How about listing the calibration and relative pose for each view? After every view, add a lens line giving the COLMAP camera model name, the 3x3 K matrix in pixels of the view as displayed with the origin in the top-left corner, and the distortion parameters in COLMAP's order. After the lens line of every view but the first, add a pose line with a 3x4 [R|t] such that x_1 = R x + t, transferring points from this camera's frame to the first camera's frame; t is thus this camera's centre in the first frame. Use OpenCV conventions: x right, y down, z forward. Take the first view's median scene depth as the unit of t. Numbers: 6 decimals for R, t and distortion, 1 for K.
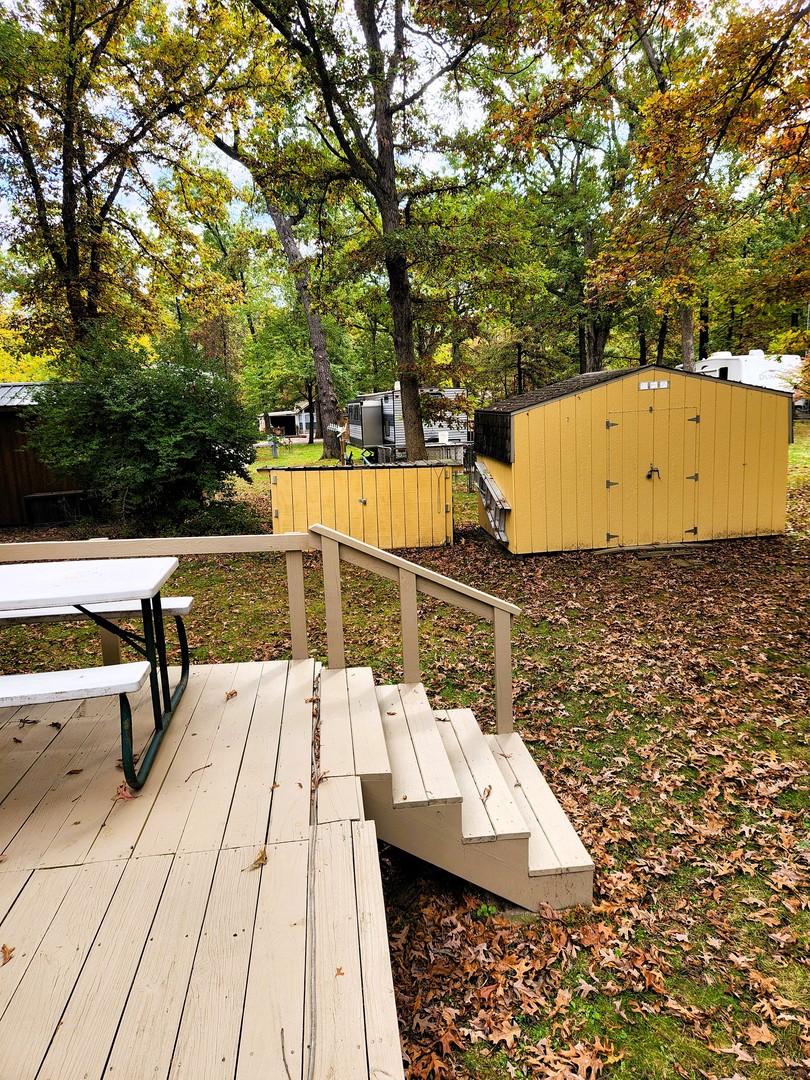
lens RADIAL K [[717.7, 0, 406.2], [0, 717.7, 539.8], [0, 0, 1]] dist [0.087529, -0.087278]
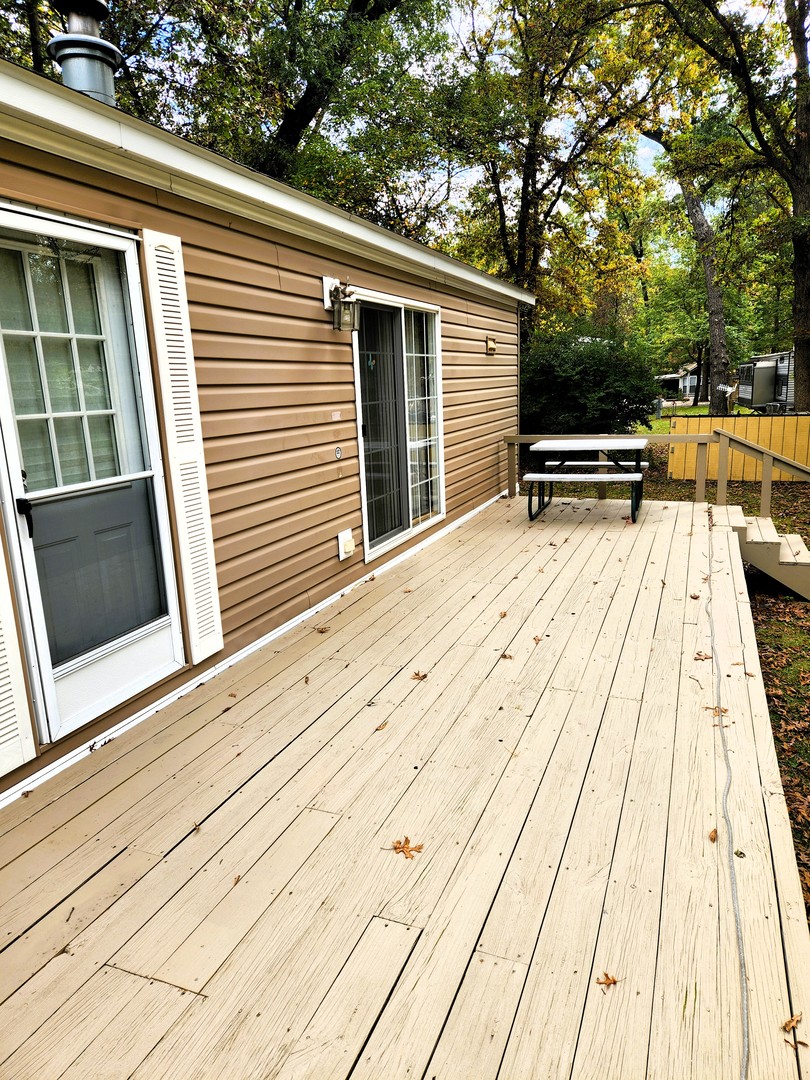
lens RADIAL K [[717.7, 0, 406.2], [0, 717.7, 539.8], [0, 0, 1]] dist [0.087529, -0.087278]
pose [[0.878867, 0.095958, -0.467317, 0.019024], [-0.074526, 0.995151, 0.064183, 0.048593], [0.471210, -0.021581, 0.881757, -0.259681]]
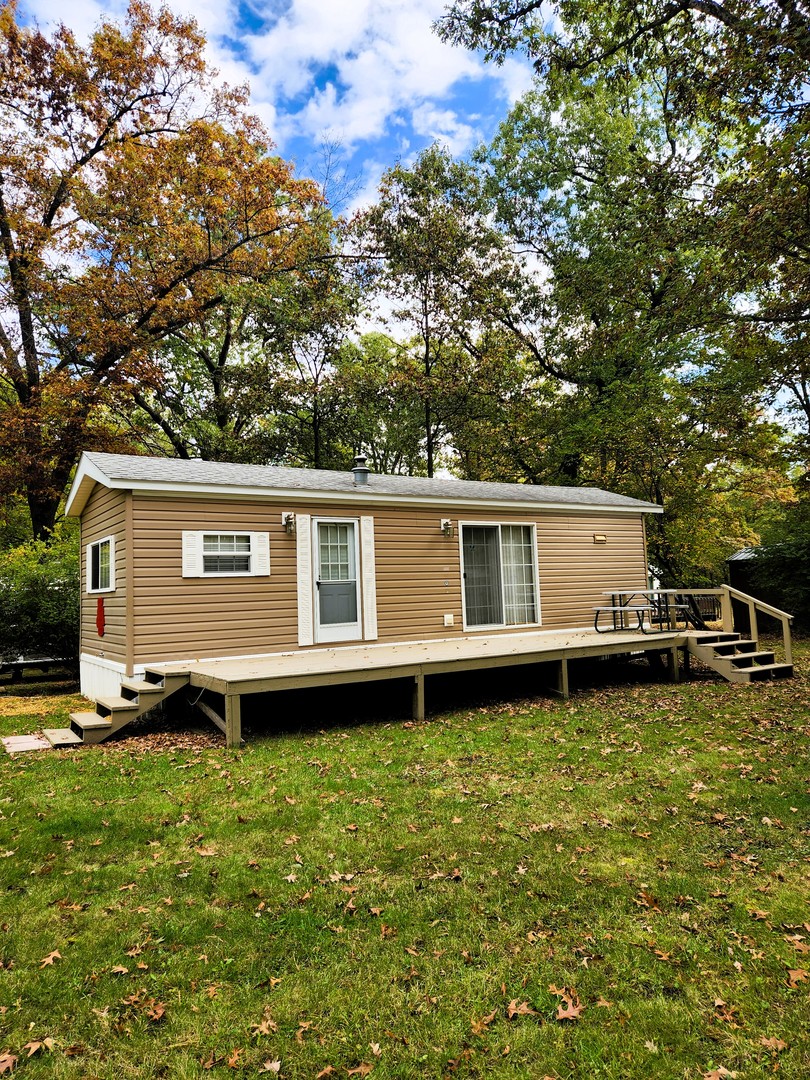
lens RADIAL K [[717.7, 0, 406.2], [0, 717.7, 539.8], [0, 0, 1]] dist [0.087529, -0.087278]
pose [[0.454115, -0.047478, -0.889677, 0.463542], [-0.143396, 0.981666, -0.125580, 0.086505], [0.879328, 0.184604, 0.438981, -0.376716]]
